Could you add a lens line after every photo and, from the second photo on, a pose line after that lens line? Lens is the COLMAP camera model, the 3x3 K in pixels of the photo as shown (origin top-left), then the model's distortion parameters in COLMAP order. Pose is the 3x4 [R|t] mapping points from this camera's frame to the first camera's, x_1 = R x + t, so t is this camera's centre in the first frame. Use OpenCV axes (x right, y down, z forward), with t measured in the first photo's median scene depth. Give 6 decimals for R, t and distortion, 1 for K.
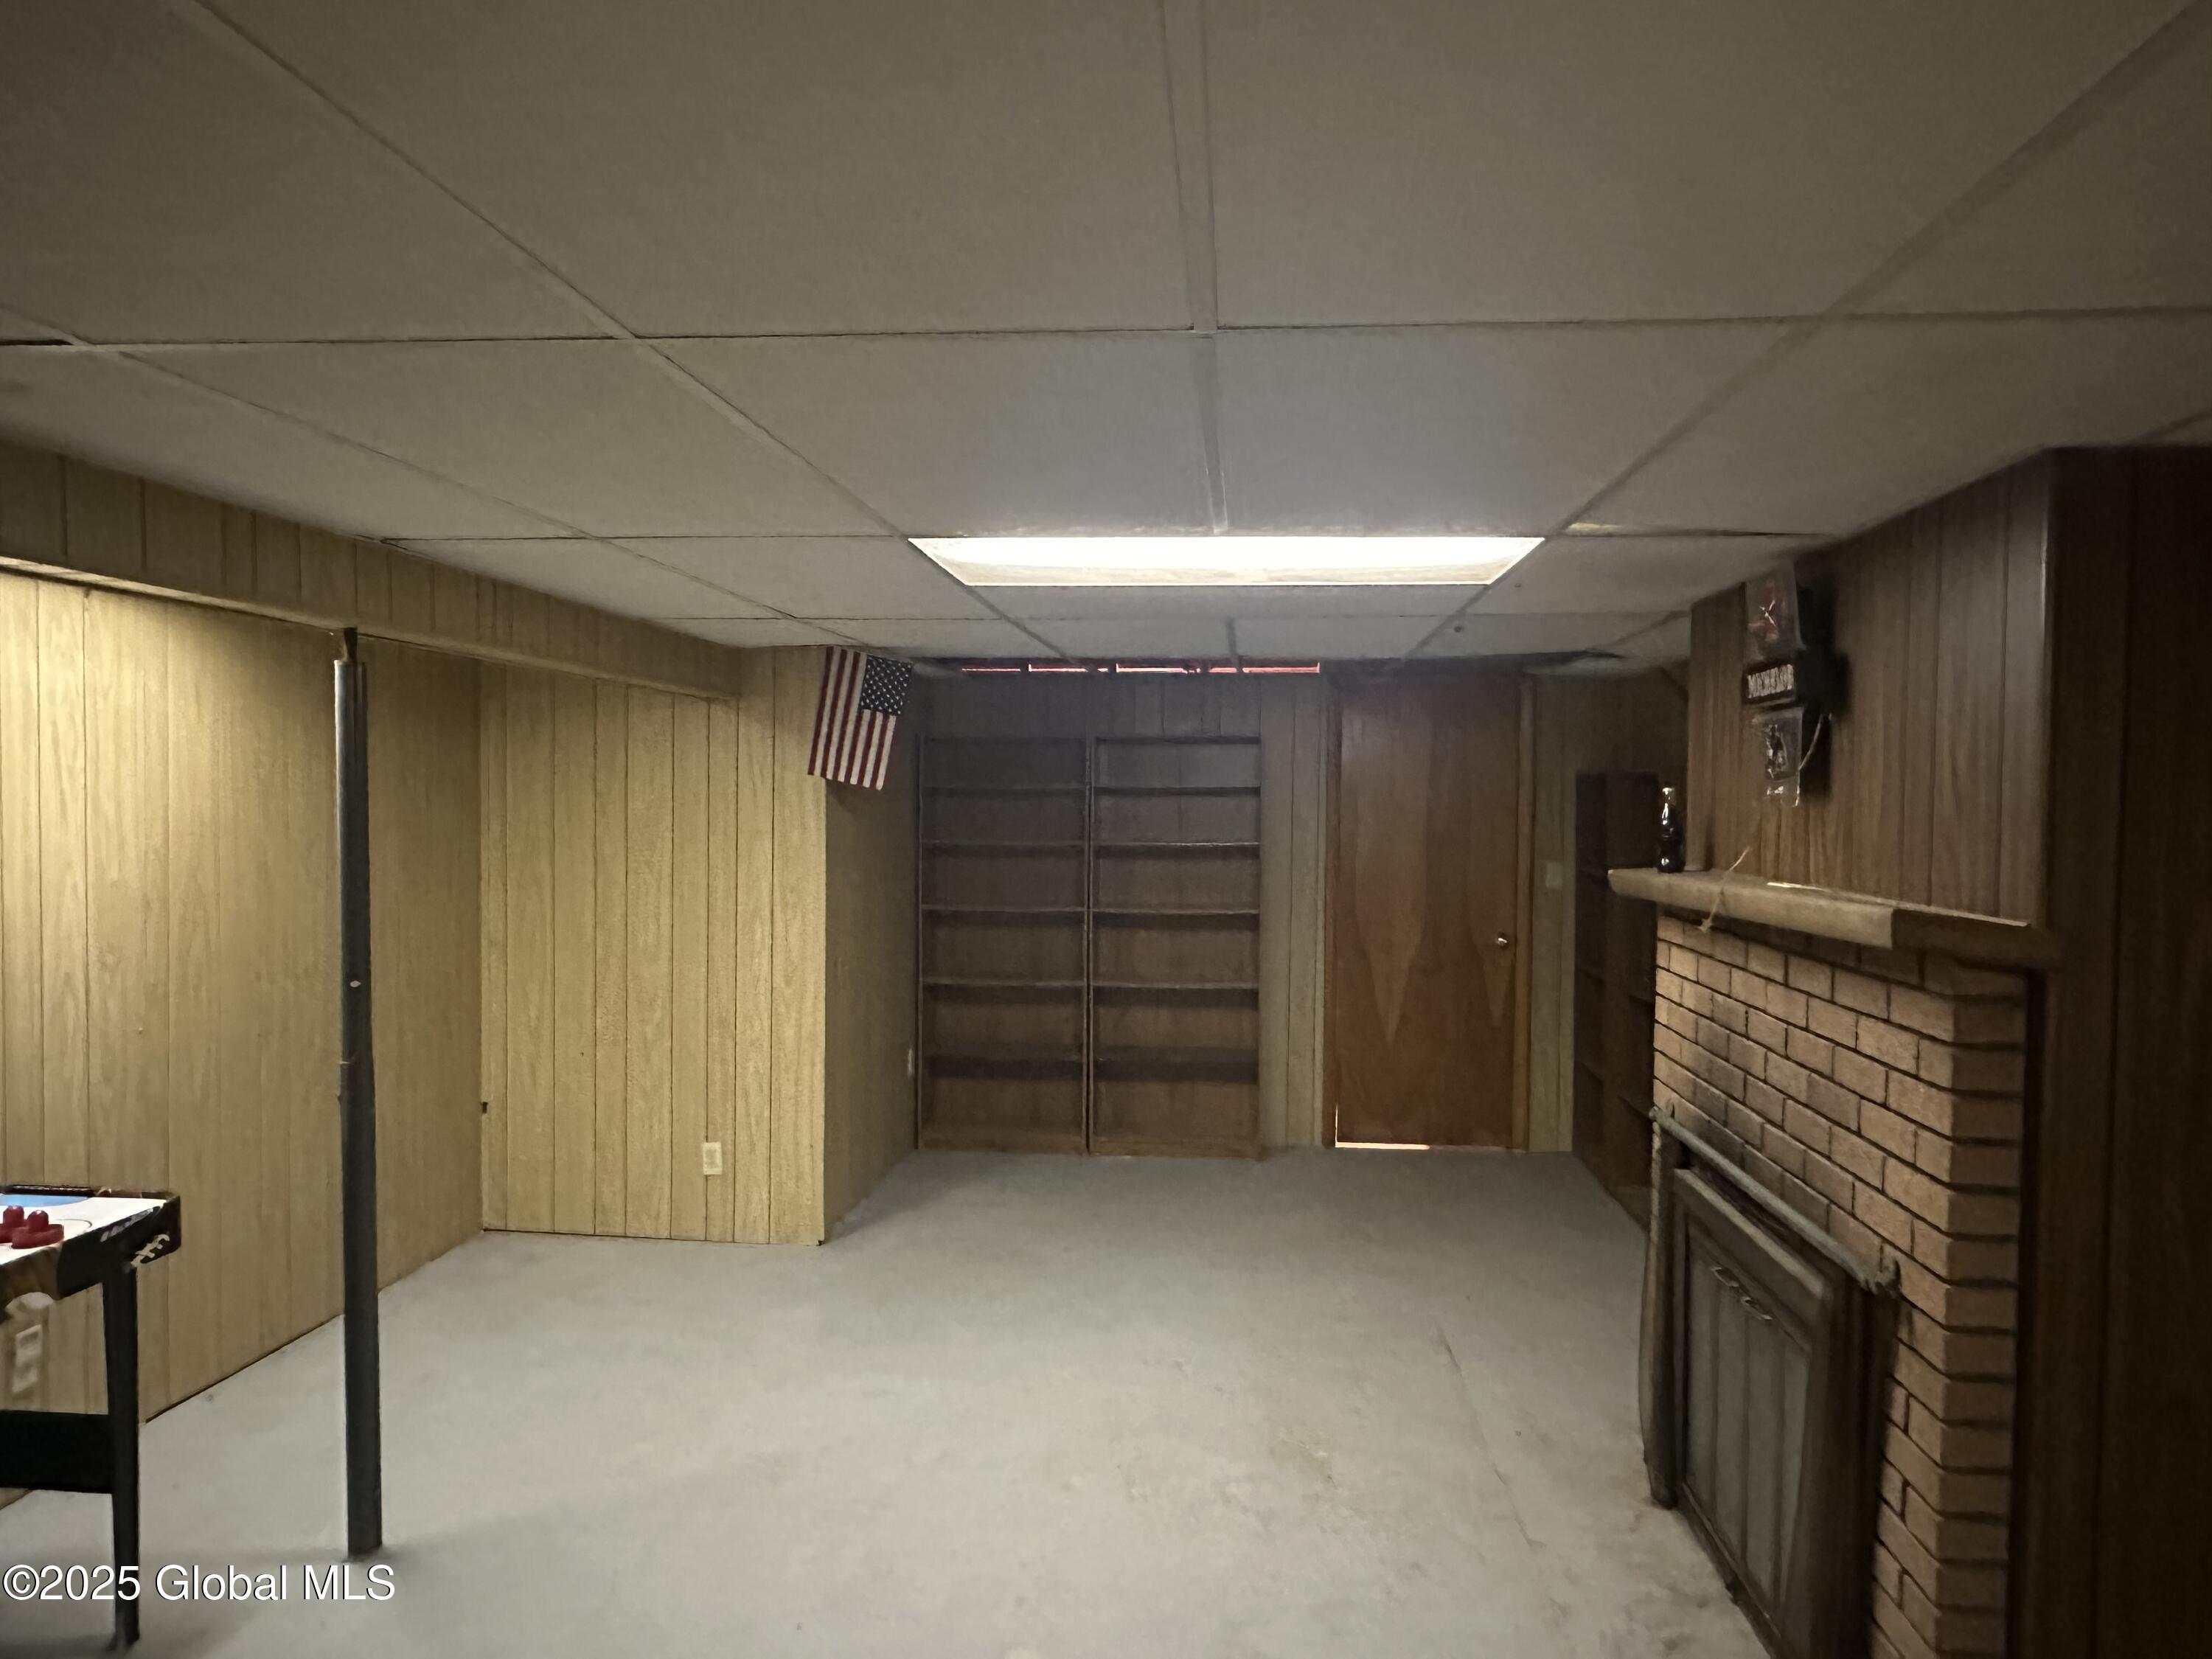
lens RADIAL K [[1412.1, 0, 1106.0], [0, 1412.1, 829.5], [0, 0, 1]] dist [0.007626, 0.001457]
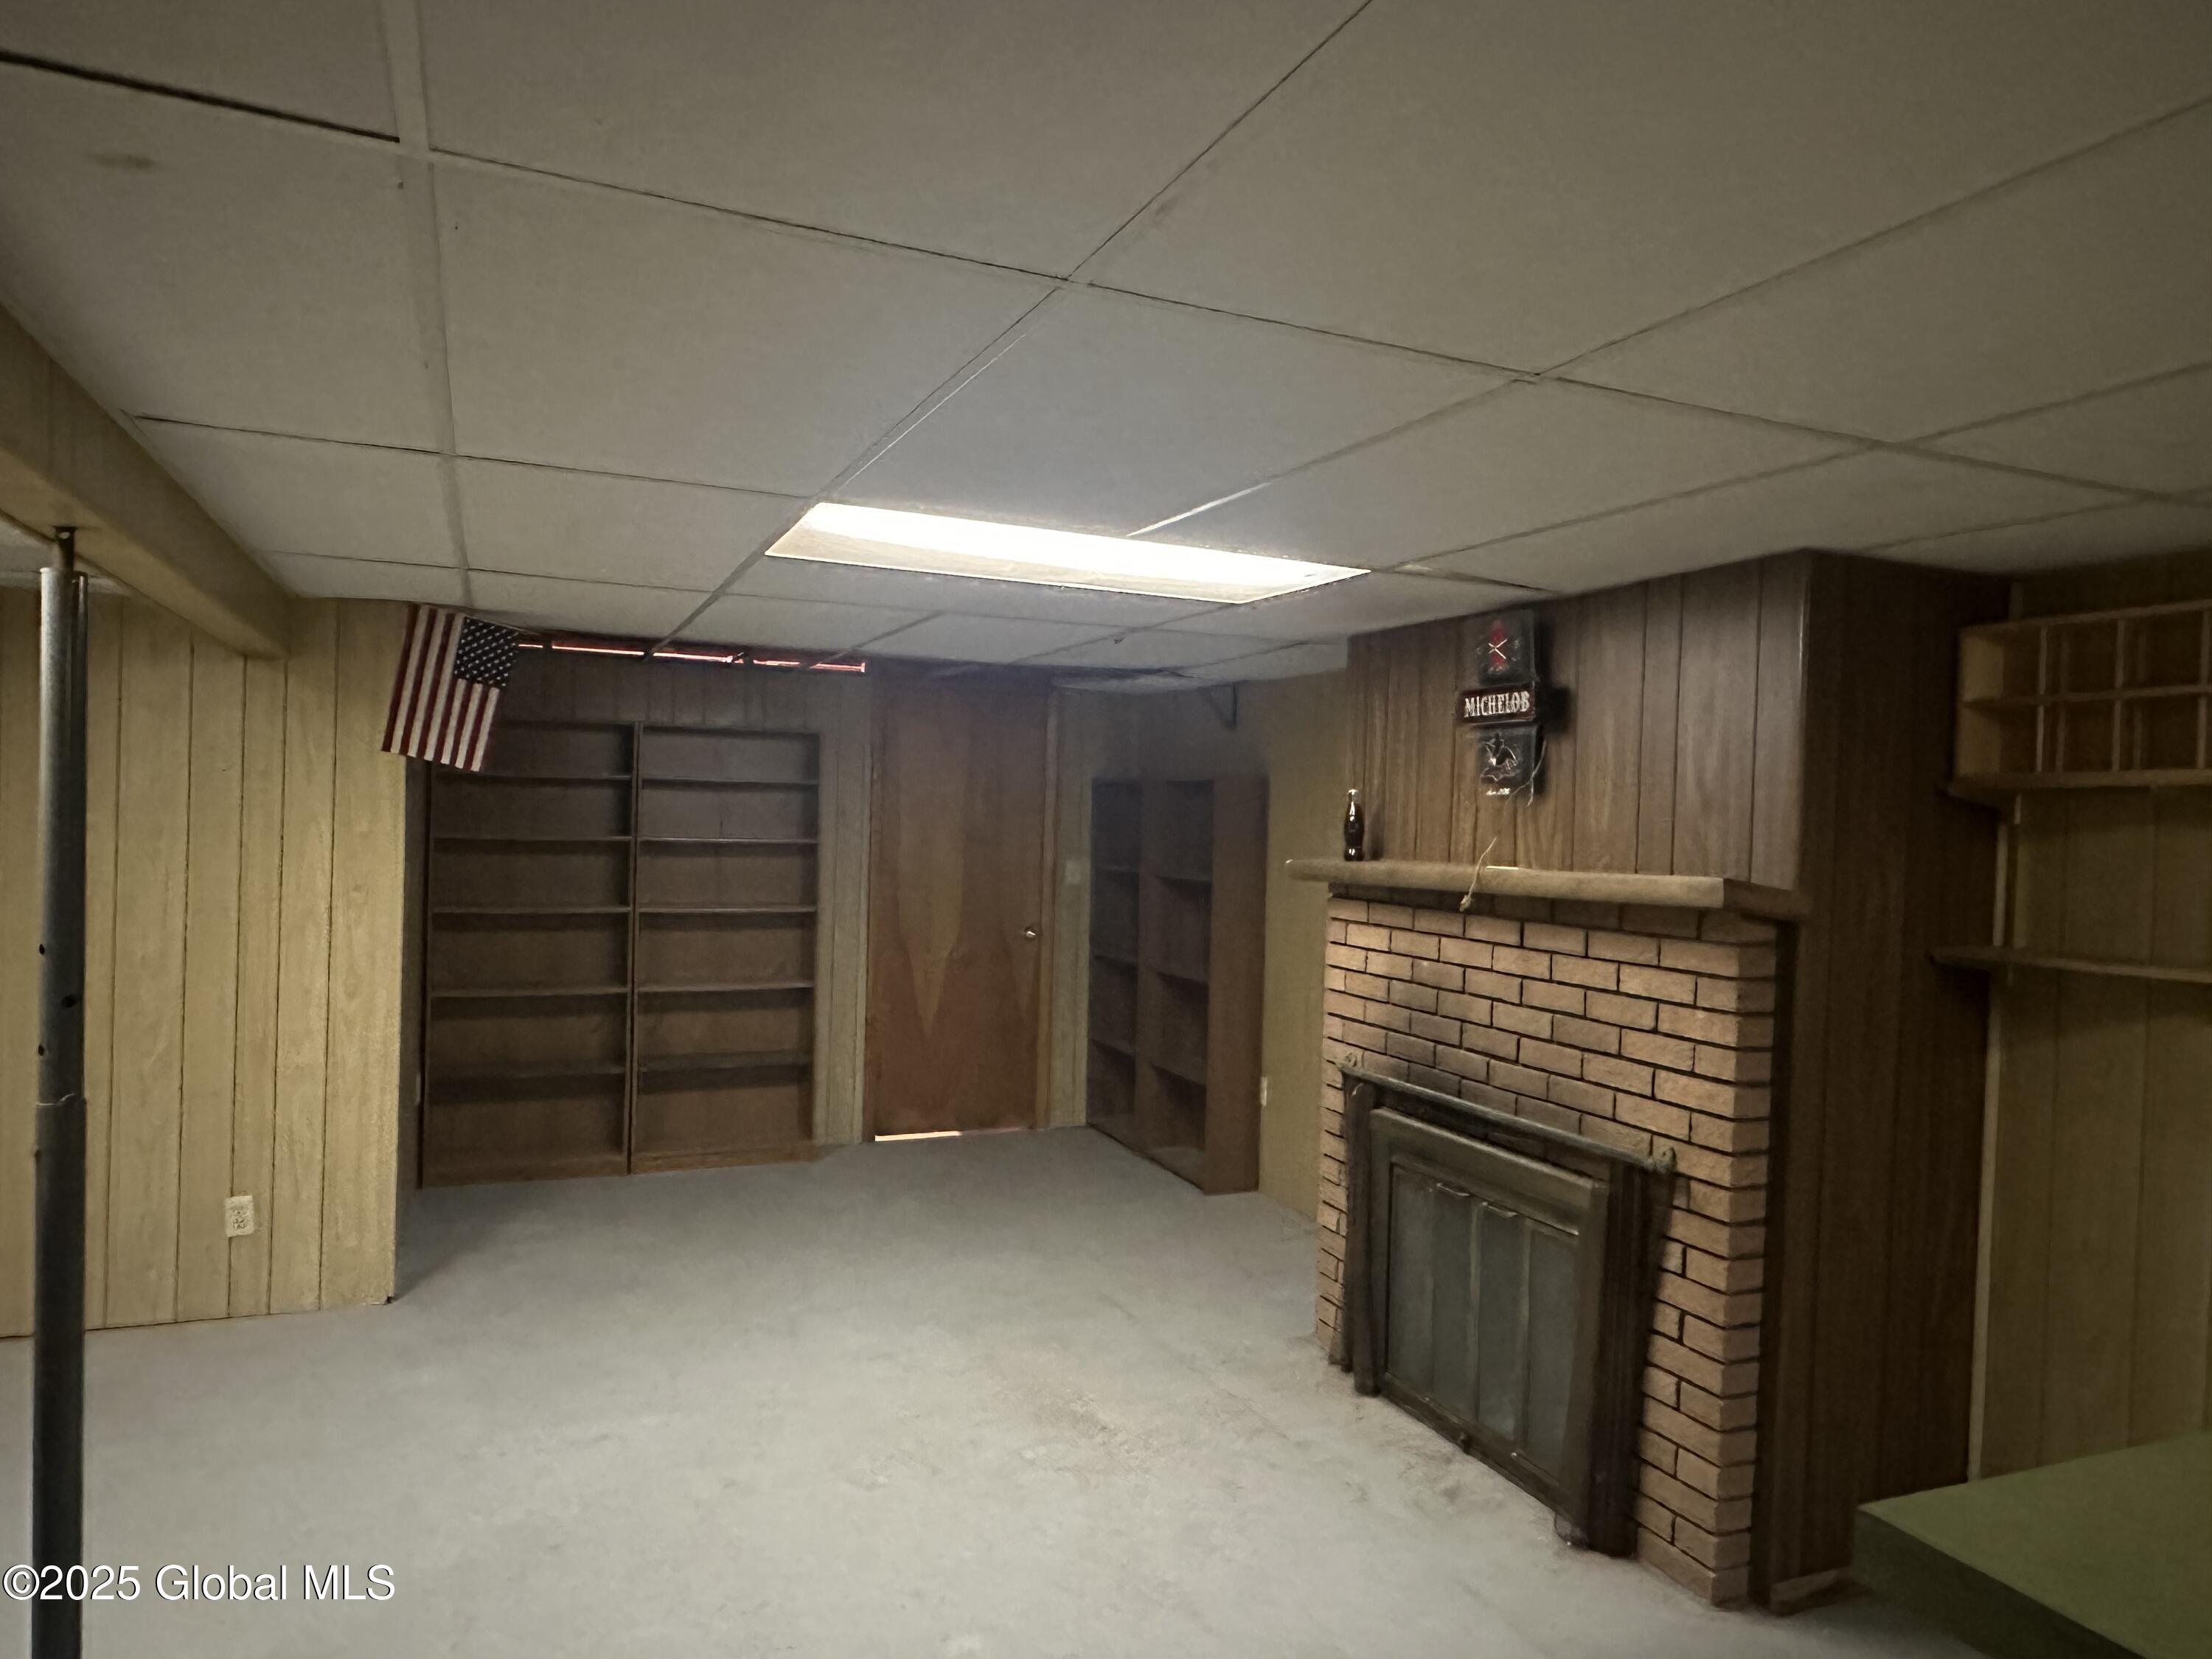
lens RADIAL K [[1412.1, 0, 1106.0], [0, 1412.1, 829.5], [0, 0, 1]] dist [0.007626, 0.001457]
pose [[0.878191, 0.013778, 0.478112, -0.236836], [-0.010854, 0.999902, -0.008879, 0.011439], [-0.478187, 0.002608, 0.878254, 0.041364]]
